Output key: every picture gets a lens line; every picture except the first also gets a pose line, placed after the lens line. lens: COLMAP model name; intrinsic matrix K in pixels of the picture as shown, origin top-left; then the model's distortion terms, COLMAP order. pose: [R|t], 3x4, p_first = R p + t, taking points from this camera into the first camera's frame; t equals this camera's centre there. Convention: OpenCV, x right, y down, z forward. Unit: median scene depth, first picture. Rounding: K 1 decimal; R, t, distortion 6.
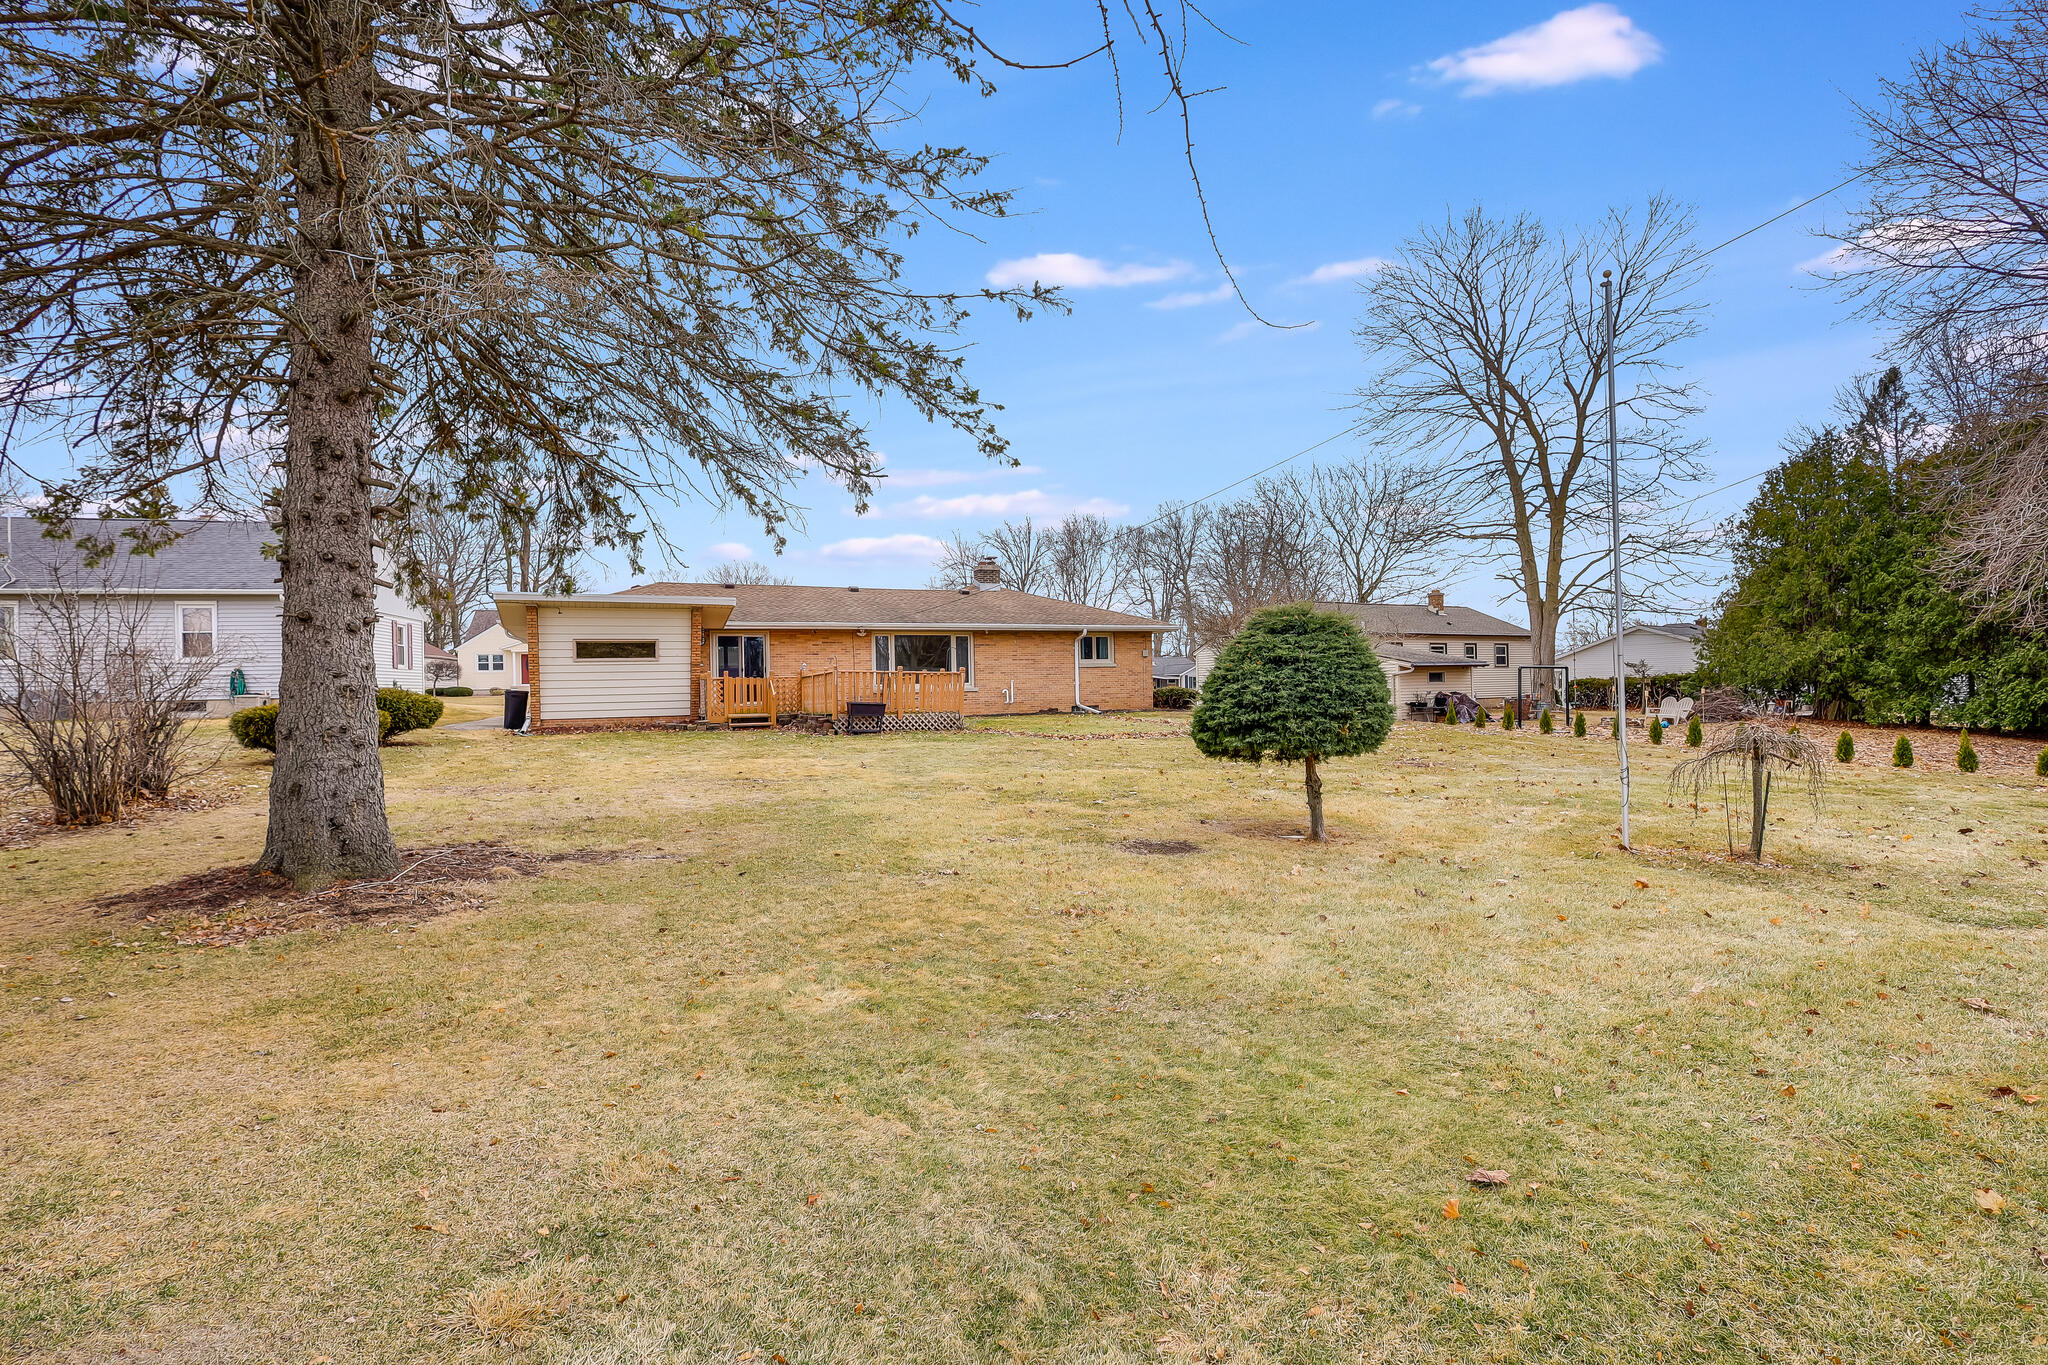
lens RADIAL K [[950.3, 0, 1025.8], [0, 950.3, 694.6], [0, 0, 1]] dist [-0.000290, 0.001420]
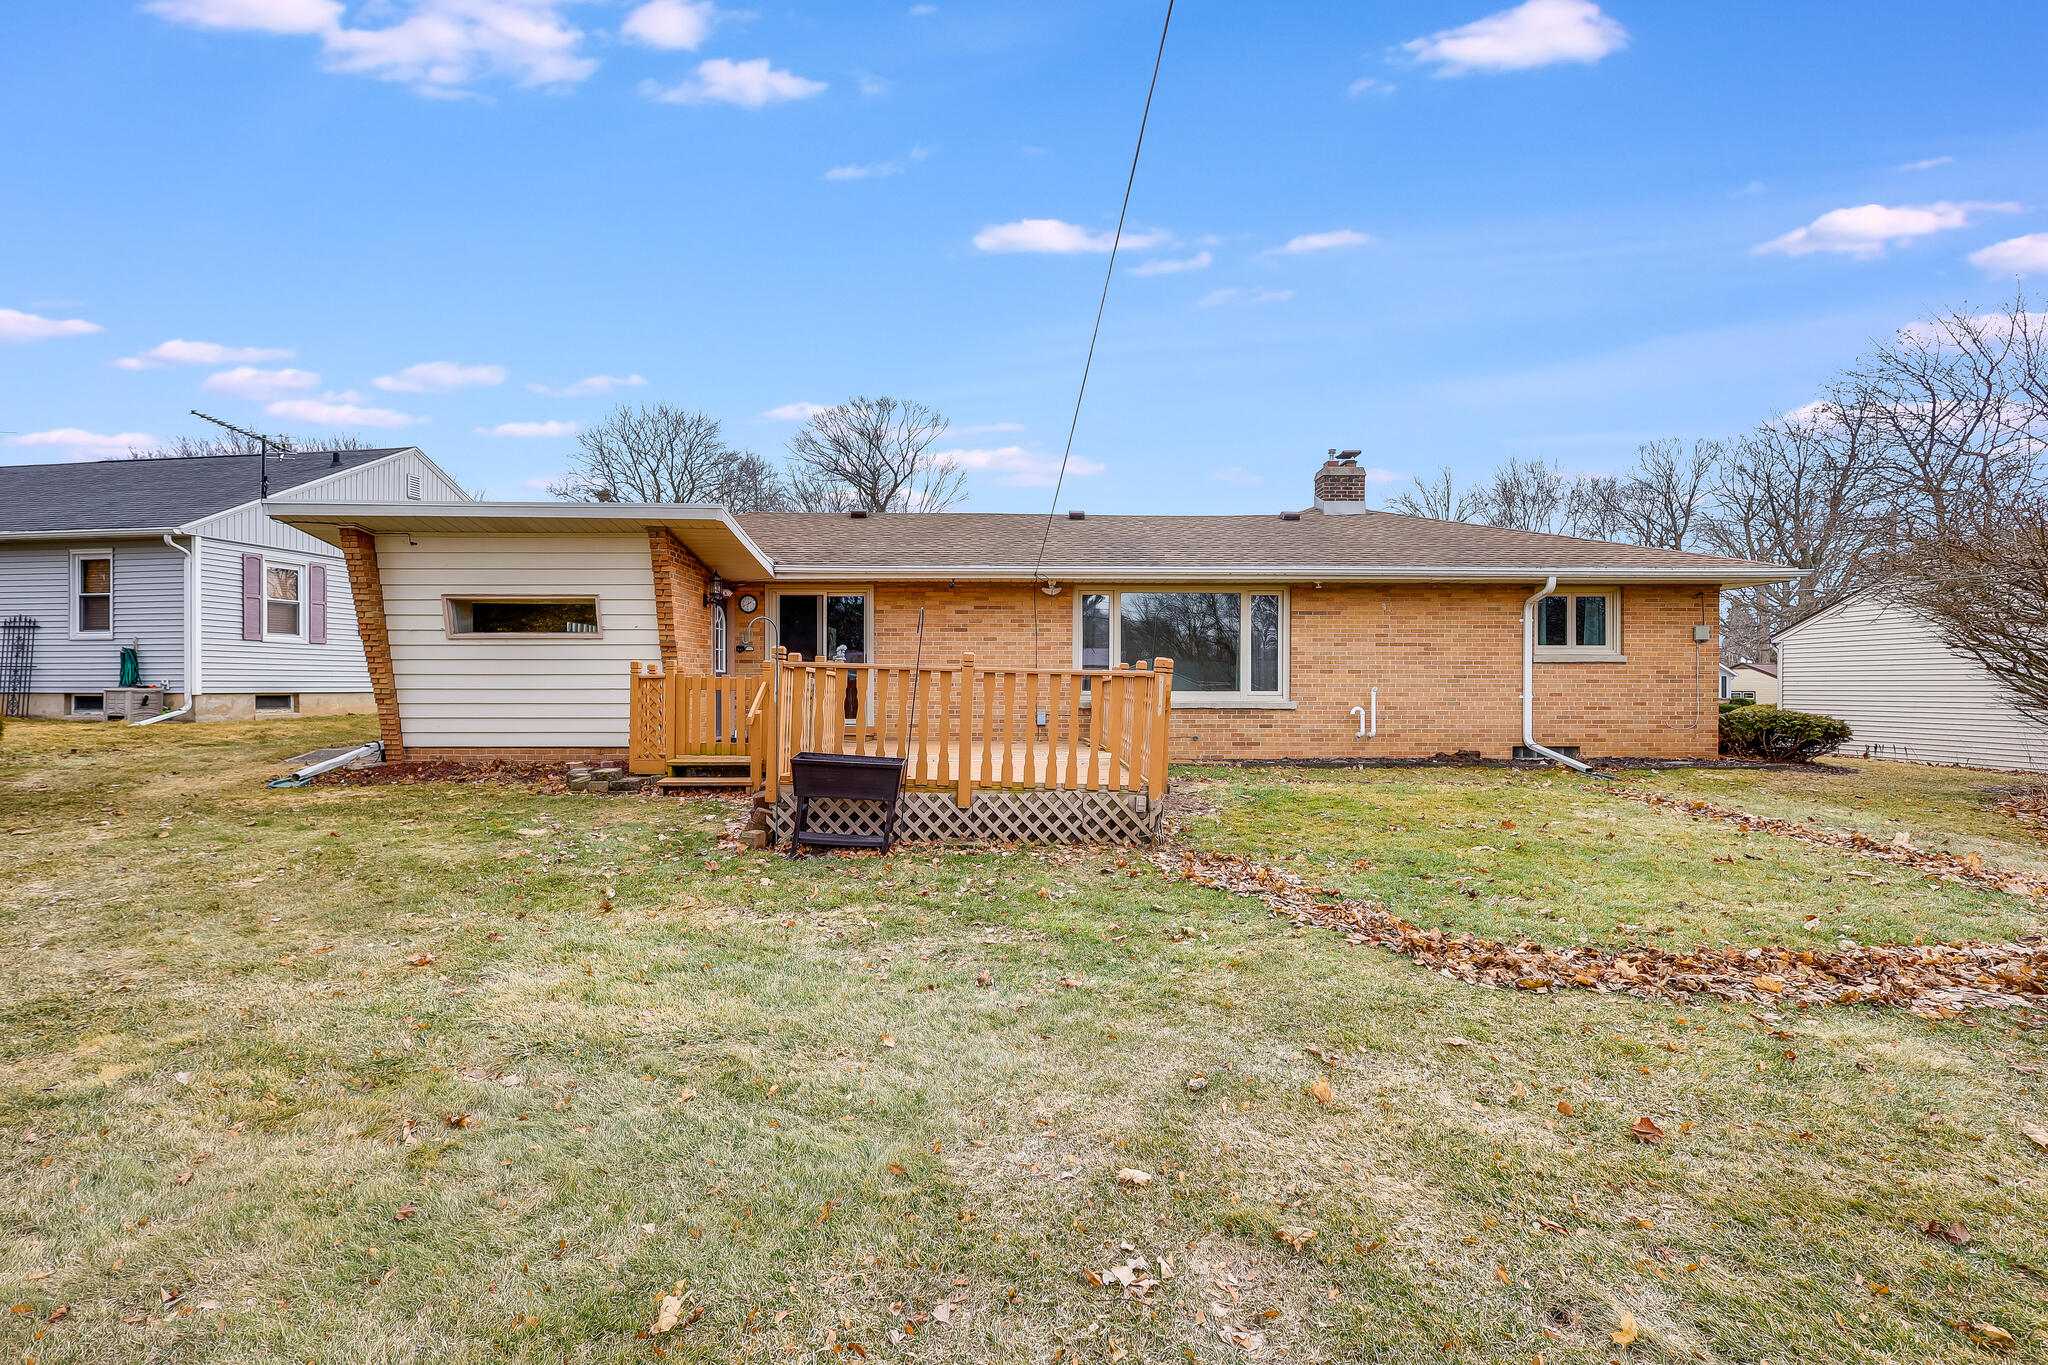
lens RADIAL K [[979.1, 0, 1014.6], [0, 979.1, 688.6], [0, 0, 1]] dist [-0.000649, 0.000369]
pose [[0.915693, 0.026019, -0.401036, 0.017030], [-0.025542, 0.999652, 0.006538, -0.013765], [0.401067, 0.004257, 0.916039, 0.474478]]
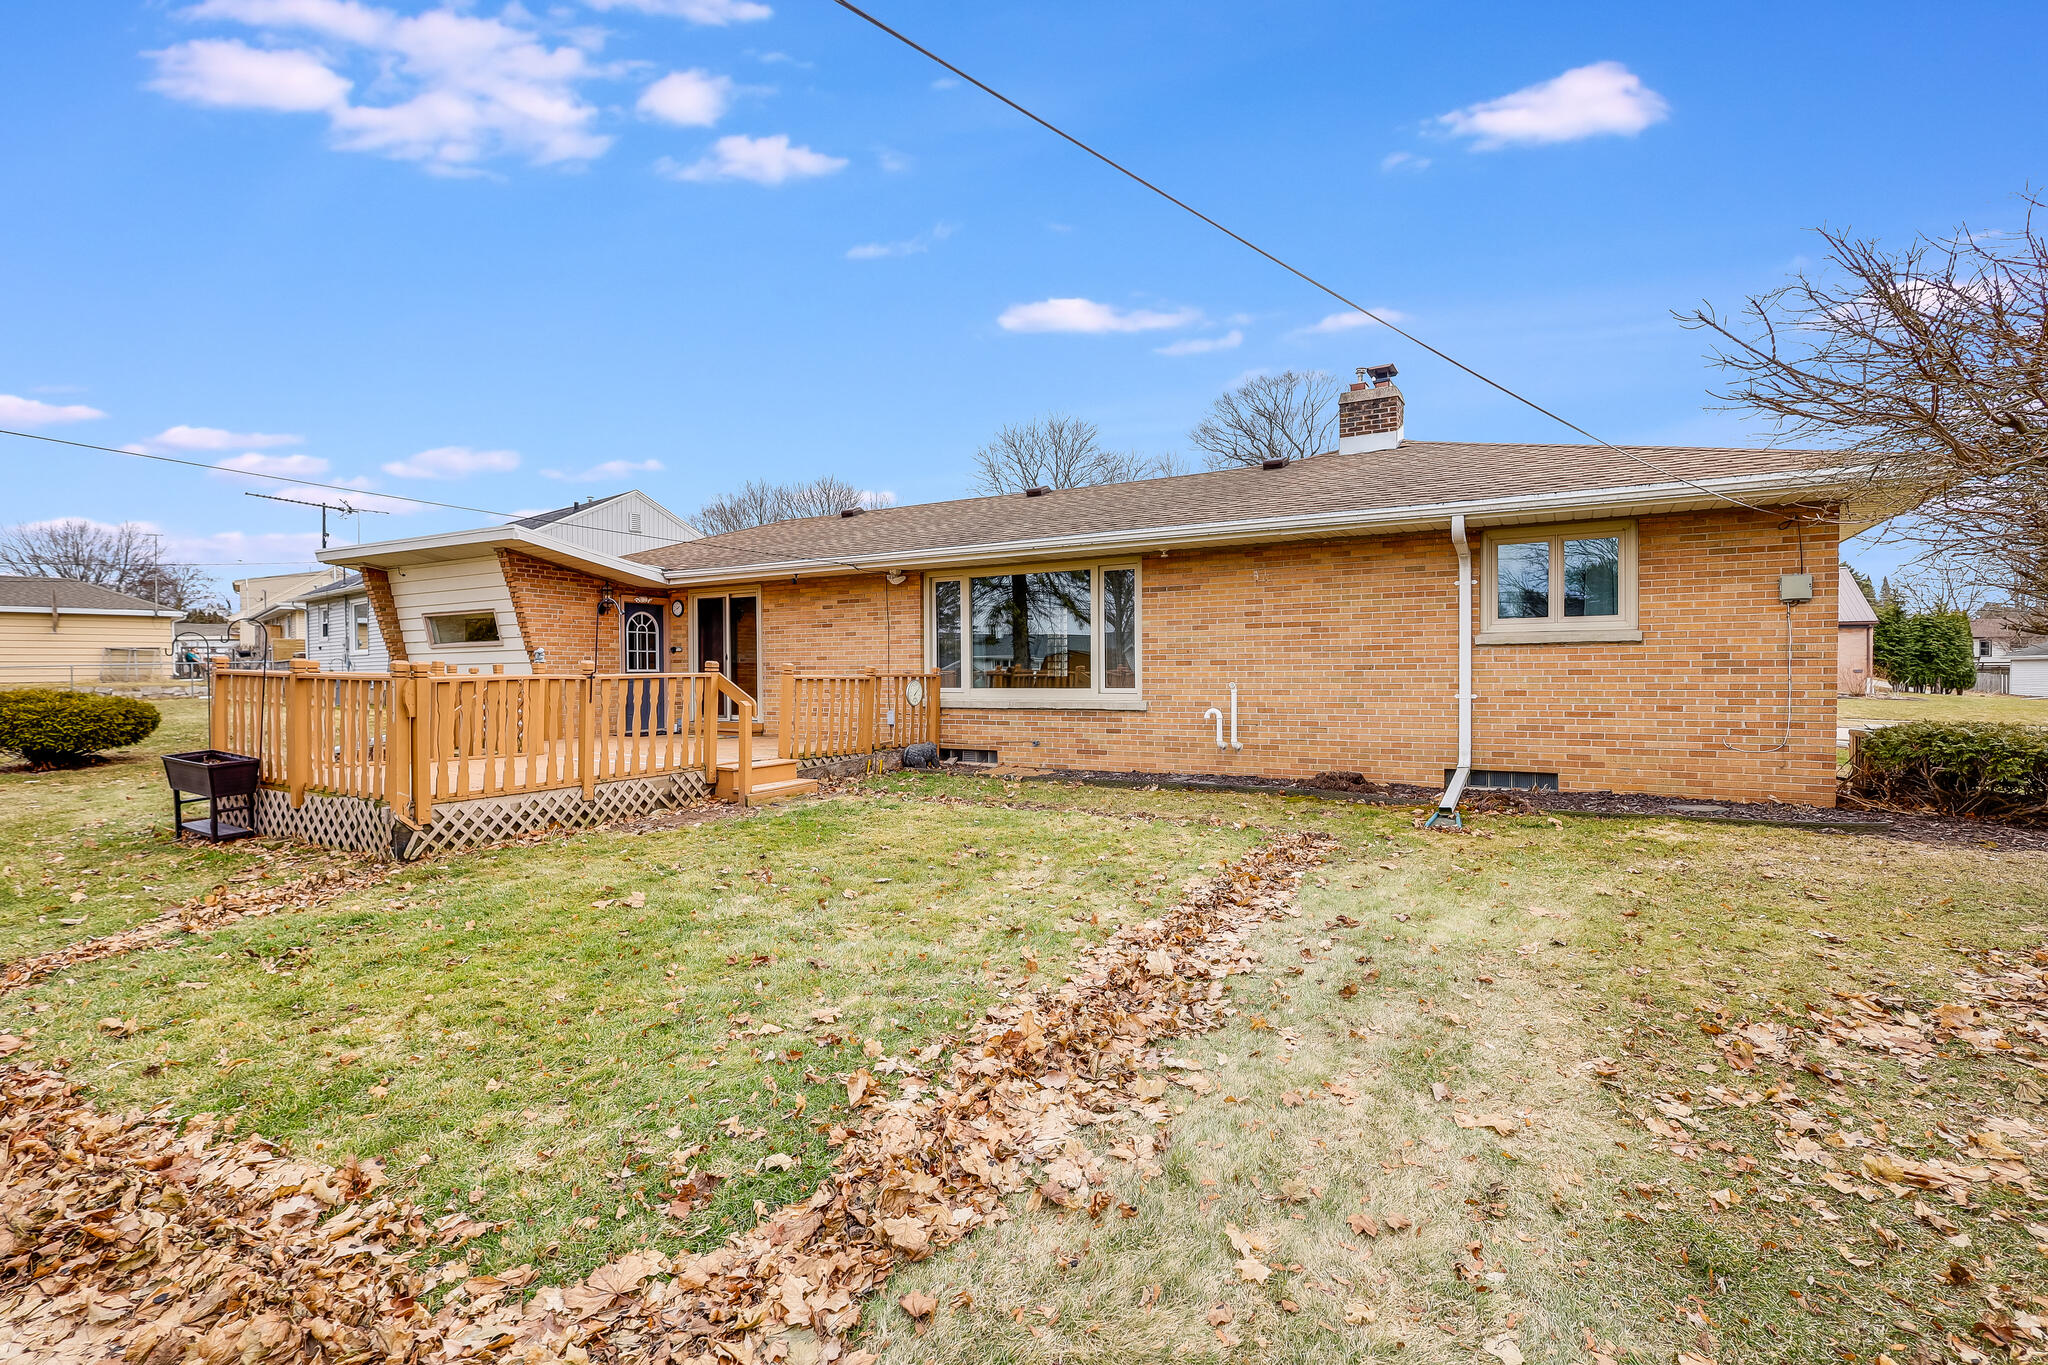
lens RADIAL K [[950.3, 0, 1025.8], [0, 950.3, 694.6], [0, 0, 1]] dist [-0.000290, 0.001420]
pose [[0.586174, 0.036540, -0.809360, 0.208607], [-0.011111, 0.999251, 0.037066, -0.022883], [0.810109, -0.012734, 0.586141, 0.695771]]
